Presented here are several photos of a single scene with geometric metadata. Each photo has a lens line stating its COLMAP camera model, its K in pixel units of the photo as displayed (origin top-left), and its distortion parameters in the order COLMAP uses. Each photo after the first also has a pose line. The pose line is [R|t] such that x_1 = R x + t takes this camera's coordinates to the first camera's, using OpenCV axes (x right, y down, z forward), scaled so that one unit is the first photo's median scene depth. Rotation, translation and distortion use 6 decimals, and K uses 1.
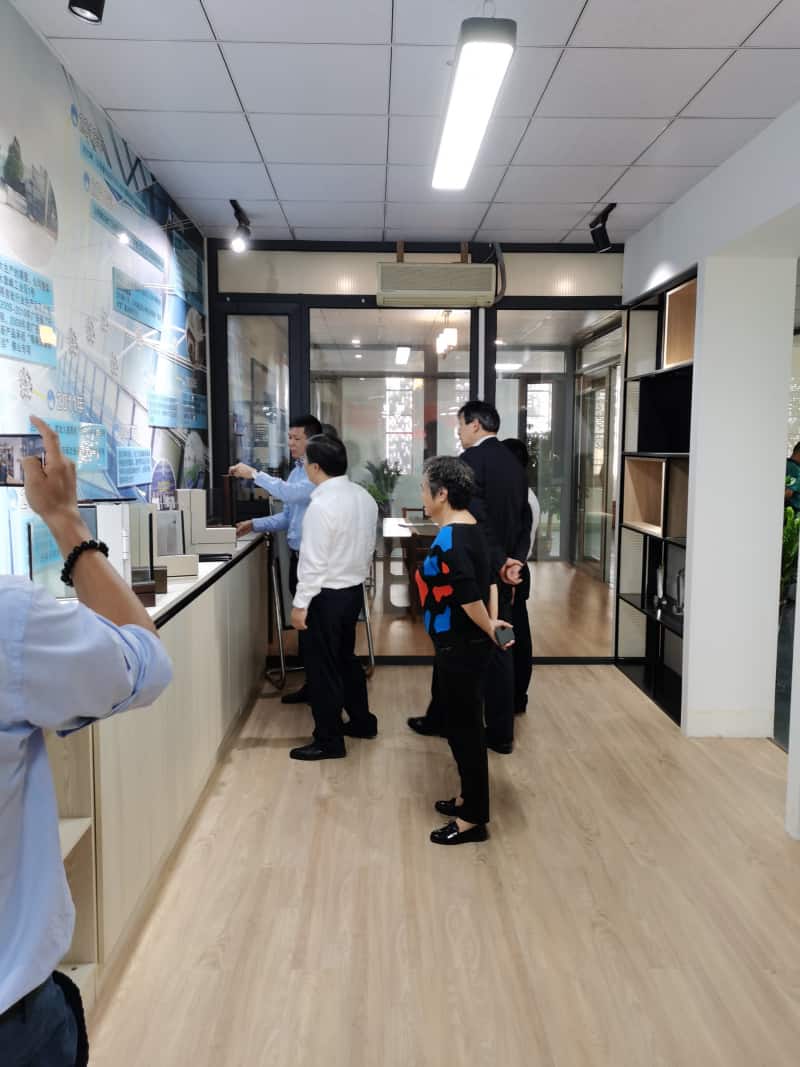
lens RADIAL K [[806.9, 0, 395.5], [0, 806.9, 530.6], [0, 0, 1]] dist [0.064571, -0.046908]
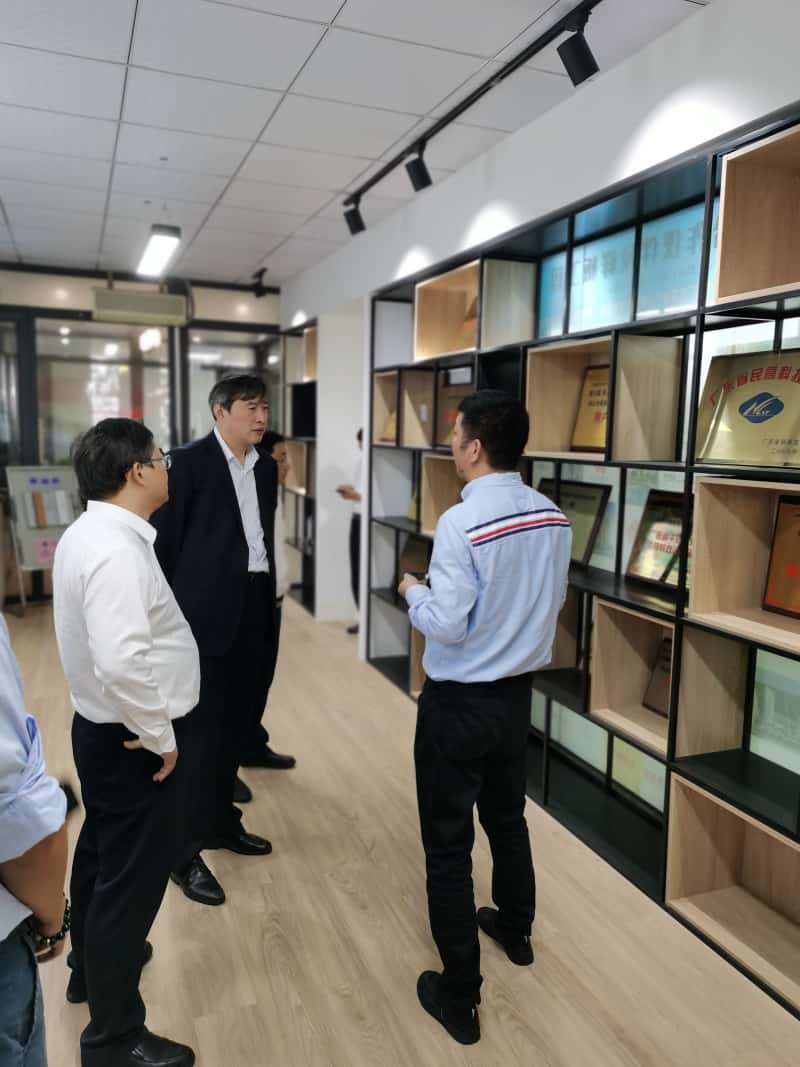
lens RADIAL K [[806.9, 0, 395.5], [0, 806.9, 530.6], [0, 0, 1]] dist [0.064571, -0.046908]
pose [[0.939431, -0.027723, 0.341615, -0.025204], [0.018339, 0.999361, 0.030669, 0.031358], [-0.342247, -0.022547, 0.939339, -0.448648]]
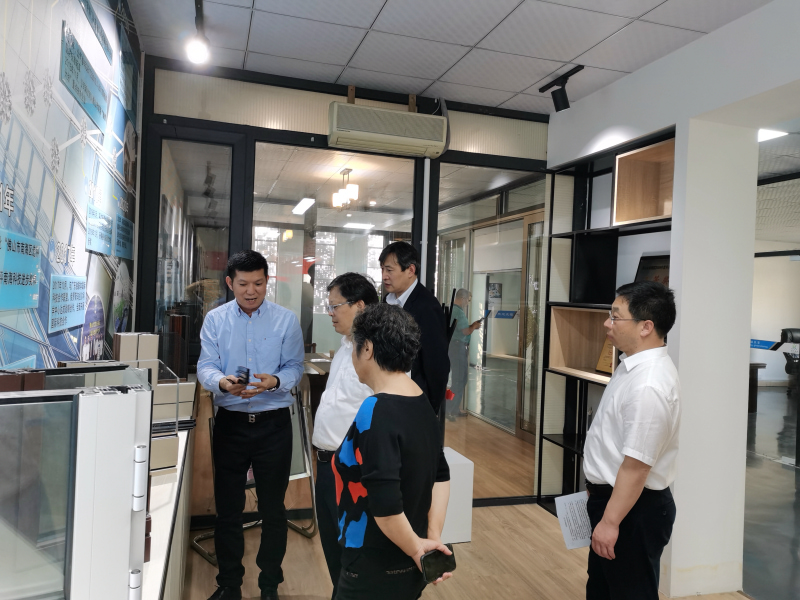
lens RADIAL K [[605.0, 0, 398.4], [0, 605.0, 298.2], [0, 0, 1]] dist [0.064571, -0.046908]
pose [[0.961472, 0.034613, 0.272717, -0.153030], [-0.009663, 0.995684, -0.092302, -0.028984], [-0.274734, 0.086110, 0.957657, 0.323783]]
